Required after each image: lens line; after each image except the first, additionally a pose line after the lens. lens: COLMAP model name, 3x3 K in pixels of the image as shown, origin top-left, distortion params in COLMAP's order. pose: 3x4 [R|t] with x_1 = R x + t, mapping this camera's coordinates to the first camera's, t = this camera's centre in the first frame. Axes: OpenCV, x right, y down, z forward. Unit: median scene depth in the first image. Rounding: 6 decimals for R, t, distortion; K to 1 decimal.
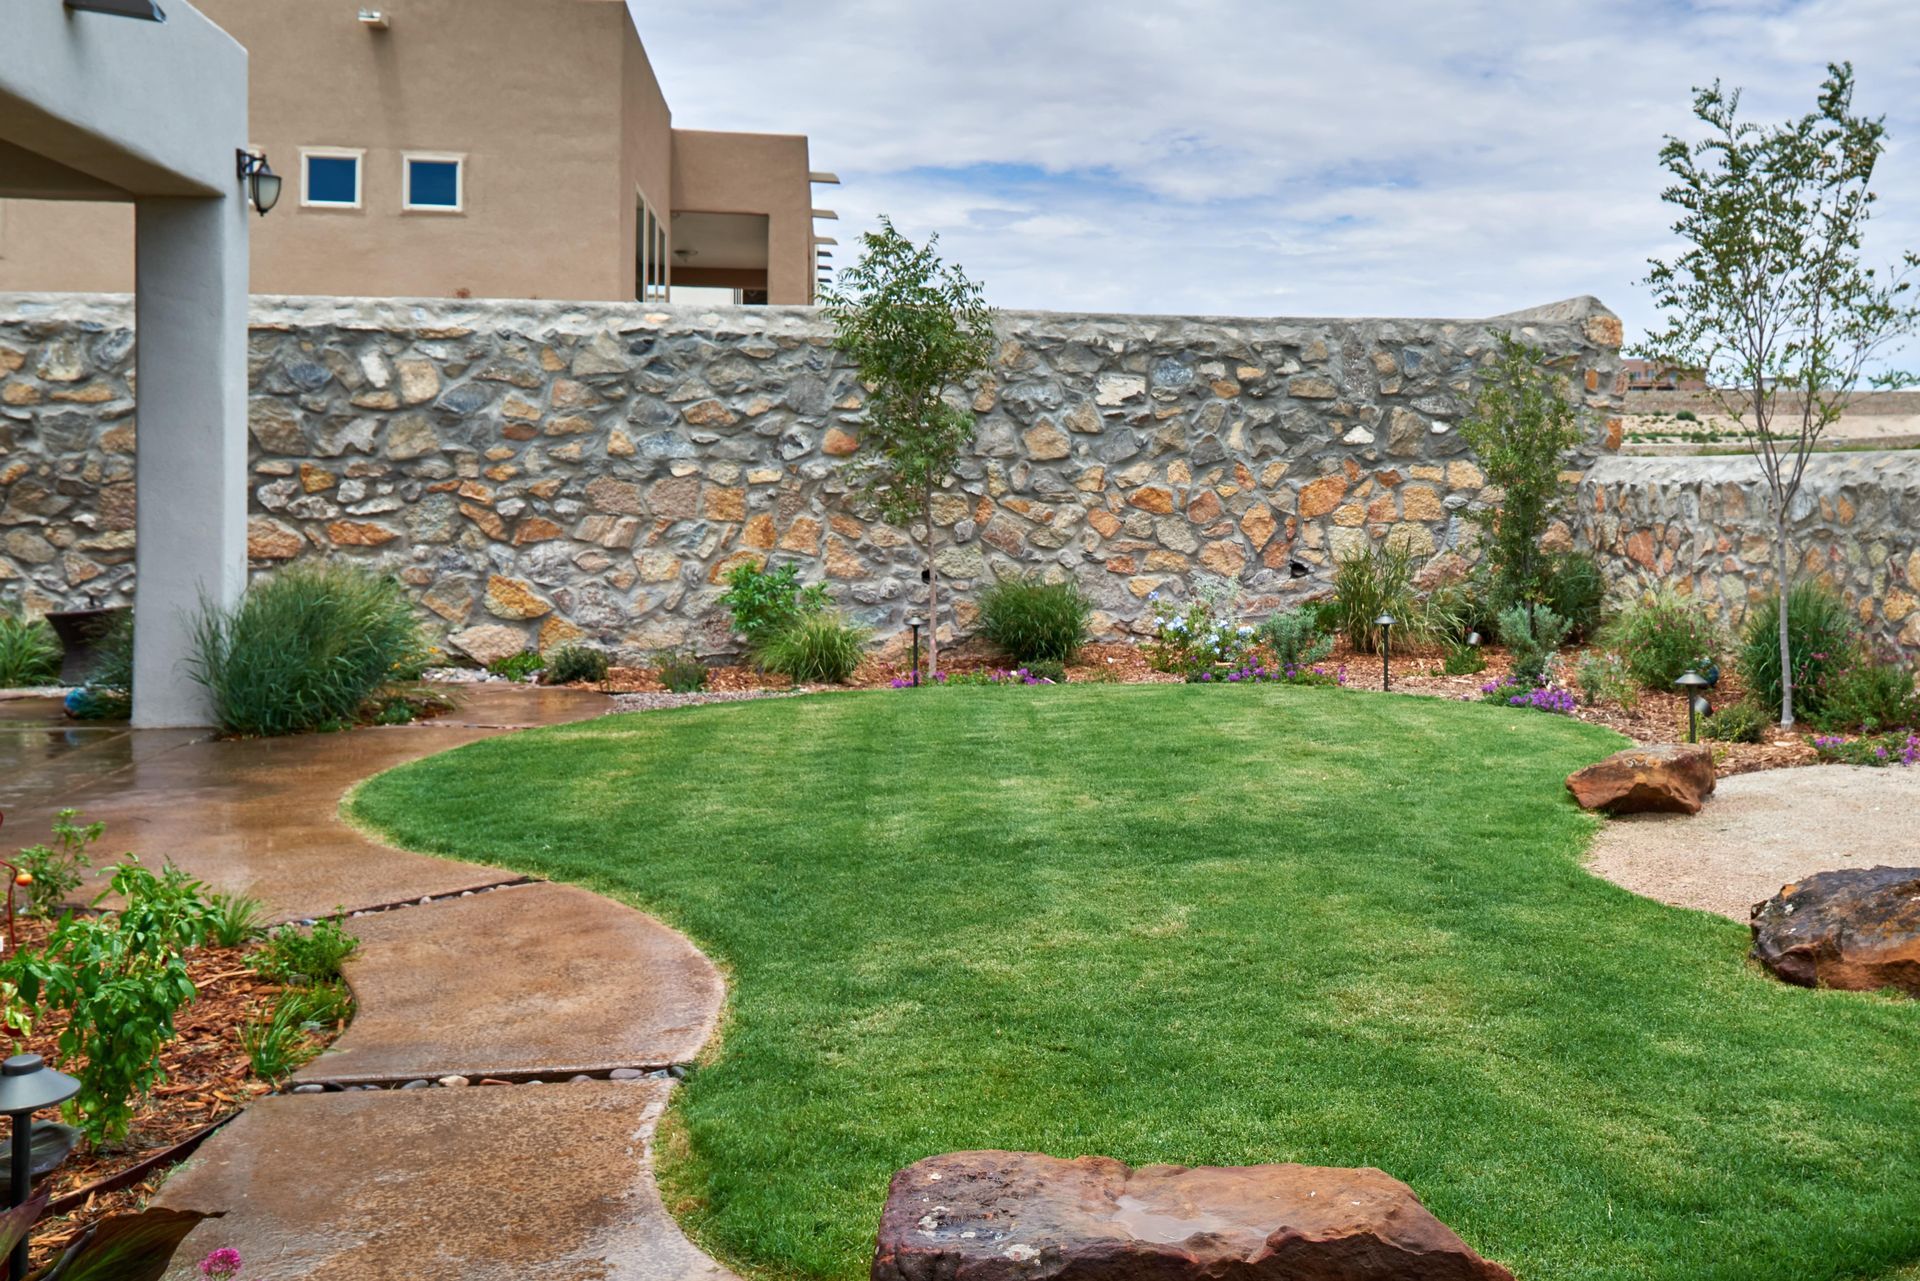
lens RADIAL K [[1841.0, 0, 1344.9], [0, 1841.0, 483.9], [0, 0, 1]] dist [-0.001012, -0.005528]
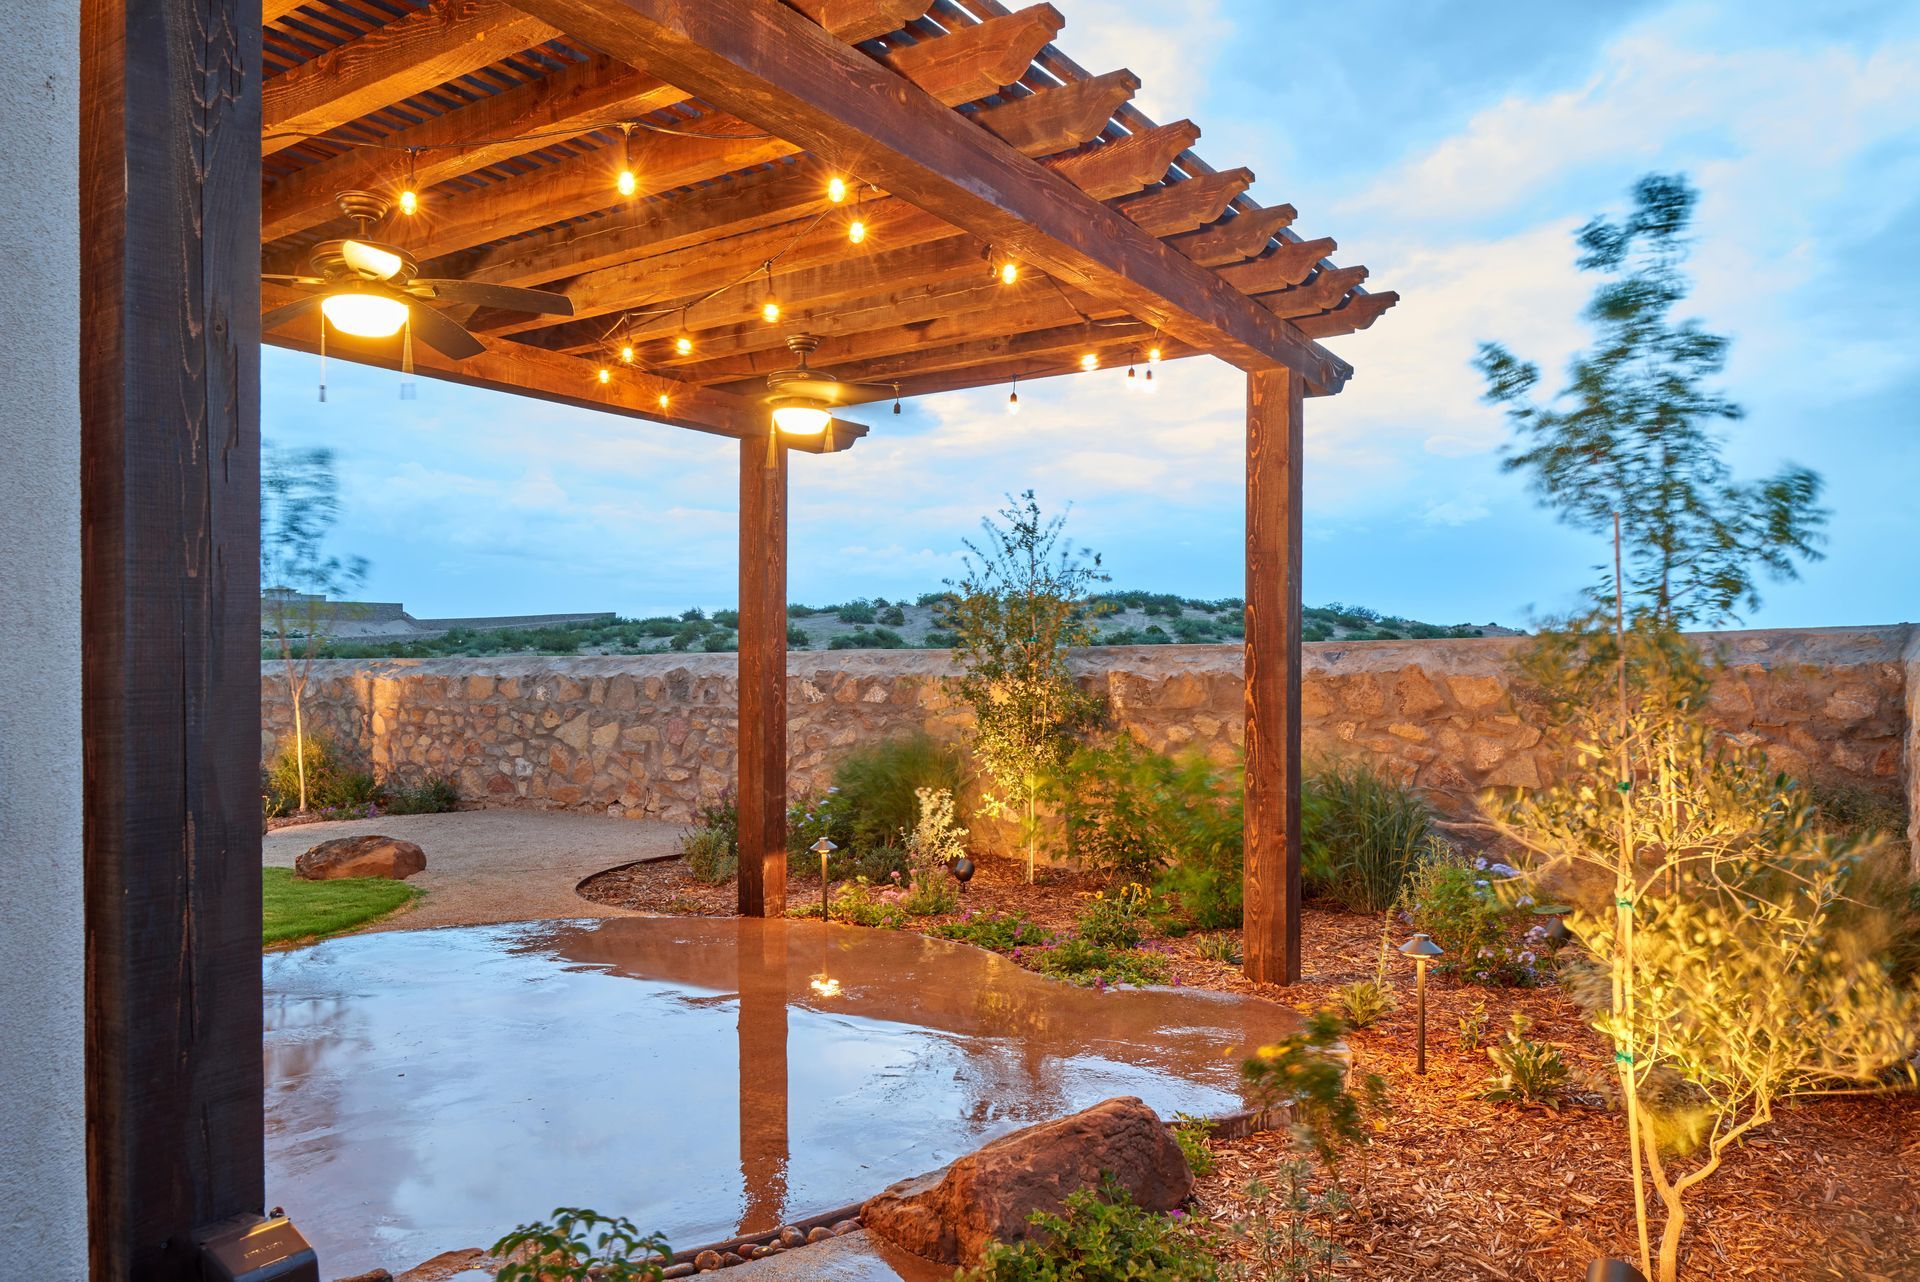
lens RADIAL K [[1337.4, 0, 959.7], [0, 1337.4, 673.7], [0, 0, 1]] dist [-0.003172, -0.002639]
pose [[0.763246, -0.005149, 0.646088, -0.088124], [0.003937, 0.999987, 0.003317, -0.004048], [-0.646096, 0.000012, 0.763256, -0.321833]]
